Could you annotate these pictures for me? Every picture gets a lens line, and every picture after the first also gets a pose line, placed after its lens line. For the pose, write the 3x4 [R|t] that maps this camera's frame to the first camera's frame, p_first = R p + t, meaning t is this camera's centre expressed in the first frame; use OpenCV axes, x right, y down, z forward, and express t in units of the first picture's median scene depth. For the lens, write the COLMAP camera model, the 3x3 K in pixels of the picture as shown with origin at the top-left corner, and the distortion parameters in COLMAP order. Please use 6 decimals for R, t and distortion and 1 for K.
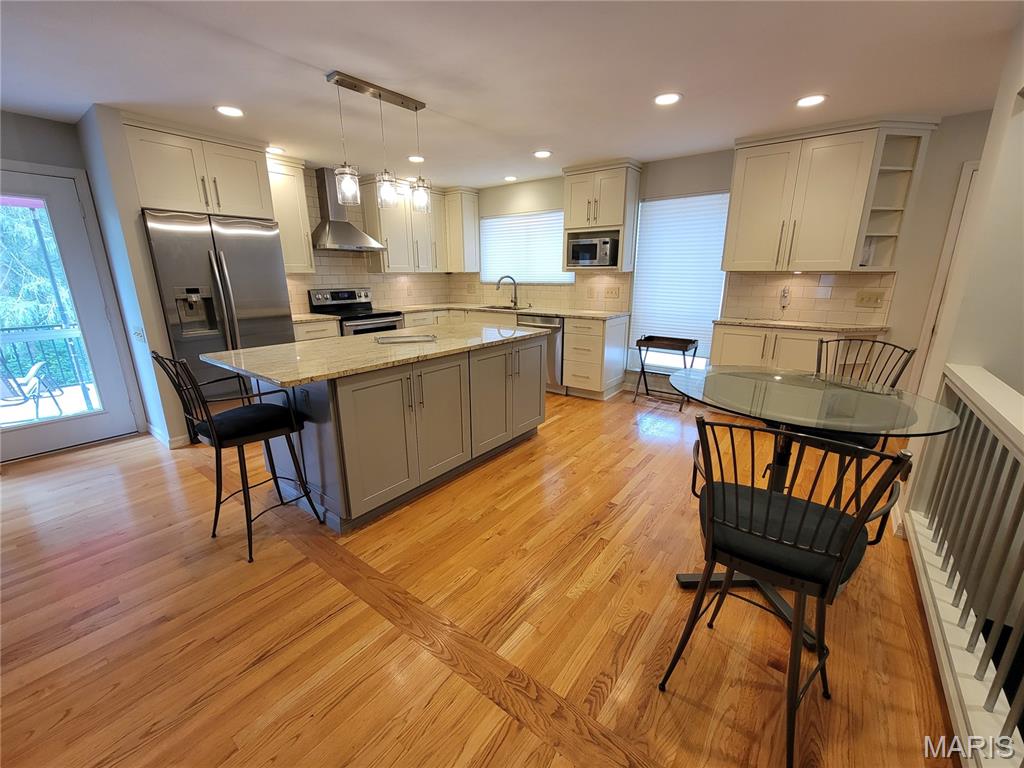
lens RADIAL K [[416.7, 0, 517.4], [0, 416.7, 384.0], [0, 0, 1]] dist [0.003141, -0.002019]
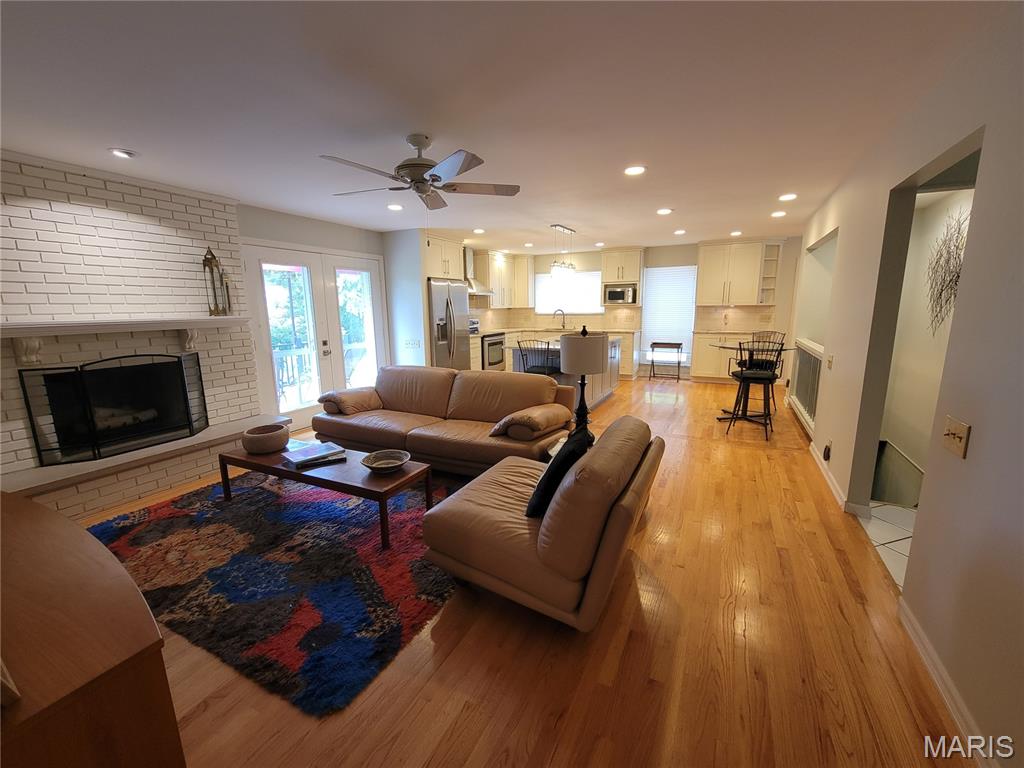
lens RADIAL K [[416.7, 0, 514.5], [0, 416.7, 384.4], [0, 0, 1]] dist [0.003141, -0.002019]
pose [[0.983975, -0.043624, 0.172887, -0.599724], [0.056743, 0.995812, -0.071683, 0.160051], [-0.169036, 0.080344, 0.982330, -0.633927]]
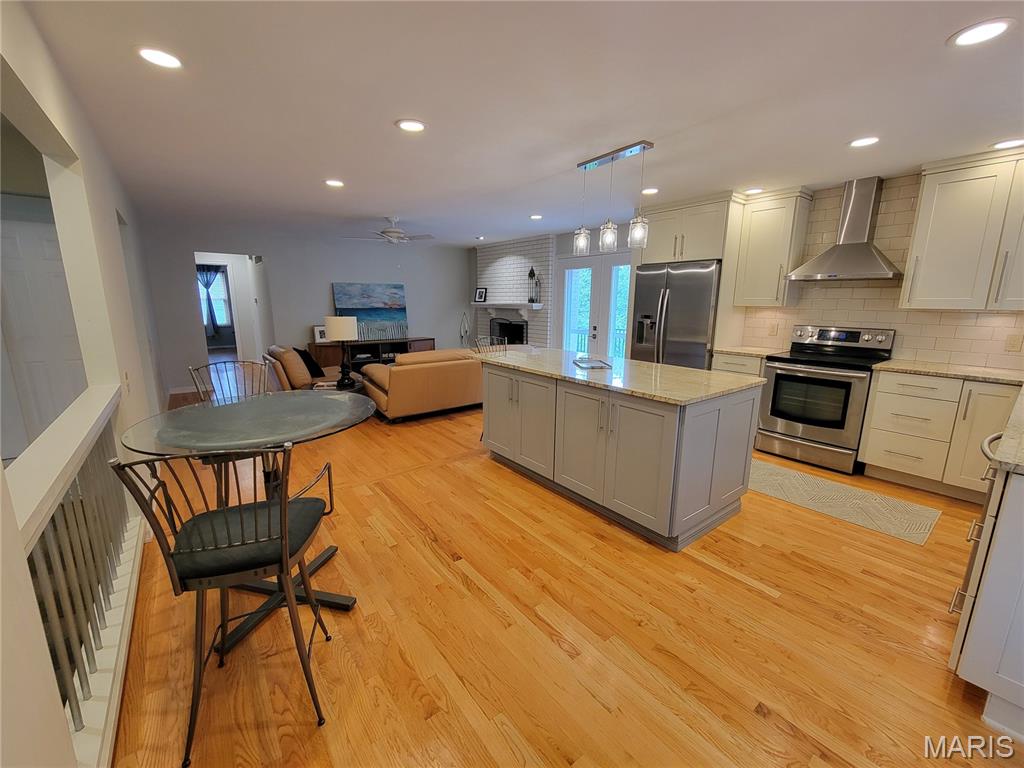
lens RADIAL K [[416.7, 0, 511.0], [0, 416.7, 386.2], [0, 0, 1]] dist [0.003141, -0.002019]
pose [[-0.267454, 0.196690, -0.943282, 0.590498], [-0.256285, 0.929163, 0.266411, -0.201461], [0.928863, 0.313002, -0.198100, 0.704339]]
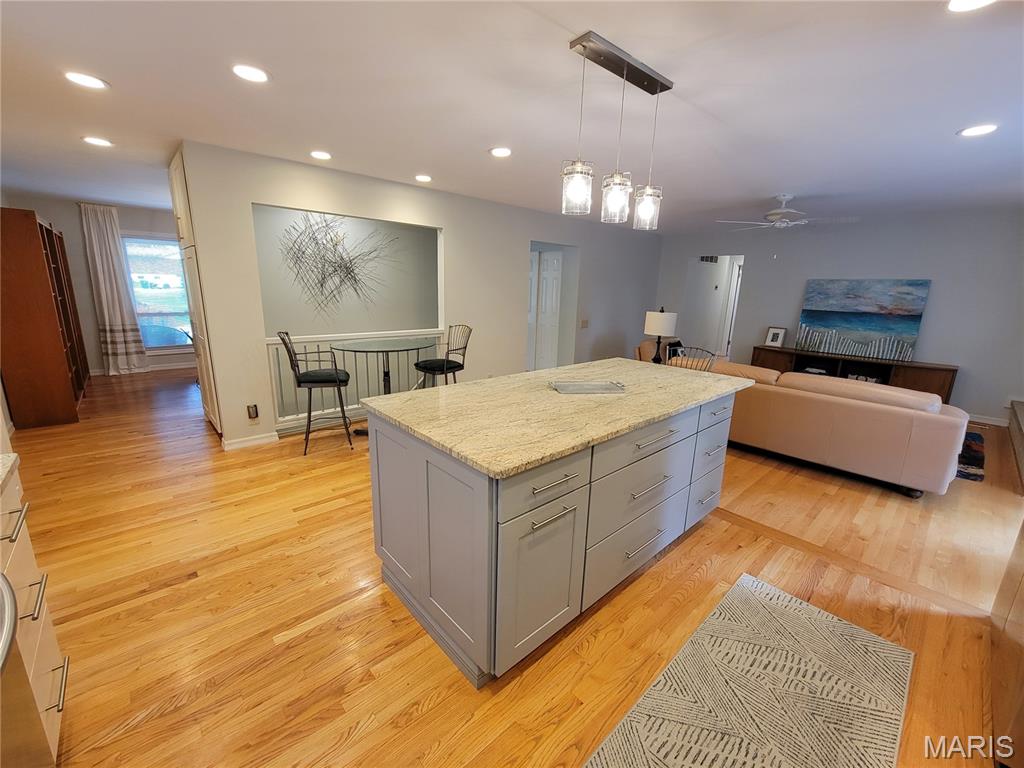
lens RADIAL K [[416.7, 0, 513.4], [0, 416.7, 380.0], [0, 0, 1]] dist [0.003141, -0.002019]
pose [[-0.981876, -0.064280, 0.178290, -0.188071], [0.025430, 0.887537, 0.460034, -0.336510], [-0.187810, 0.456230, -0.869817, 1.168723]]
